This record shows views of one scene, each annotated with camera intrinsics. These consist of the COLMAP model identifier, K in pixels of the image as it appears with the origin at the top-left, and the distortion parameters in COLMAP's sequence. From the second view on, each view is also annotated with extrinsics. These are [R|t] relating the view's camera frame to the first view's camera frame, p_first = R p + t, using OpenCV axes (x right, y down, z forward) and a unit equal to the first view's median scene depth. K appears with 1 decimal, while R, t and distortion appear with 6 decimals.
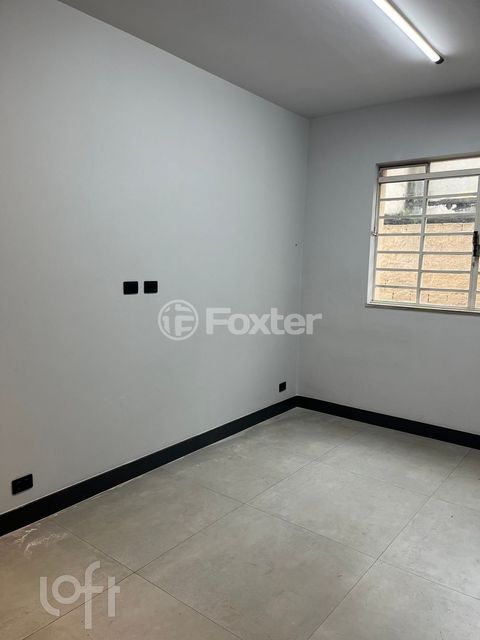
lens RADIAL K [[486.2, 0, 244.9], [0, 486.2, 319.0], [0, 0, 1]] dist [0.004610, -0.002634]
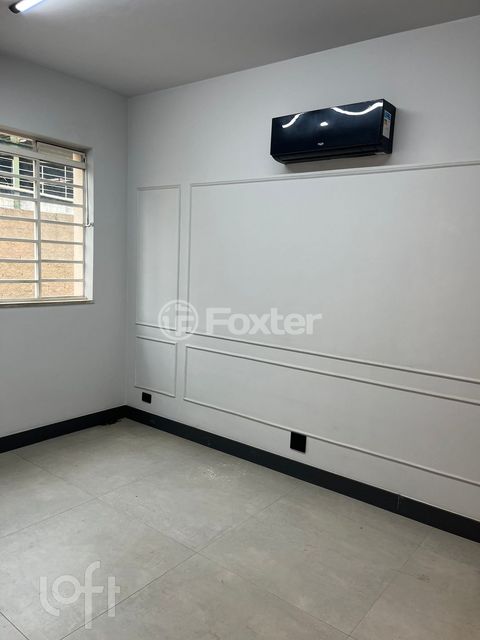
lens RADIAL K [[486.2, 0, 243.2], [0, 486.2, 321.3], [0, 0, 1]] dist [0.004610, -0.002634]
pose [[-0.022939, -0.135570, 0.990502, -0.526871], [0.075224, 0.987720, 0.136932, -0.084716], [-0.996903, 0.077651, -0.012459, 0.709132]]
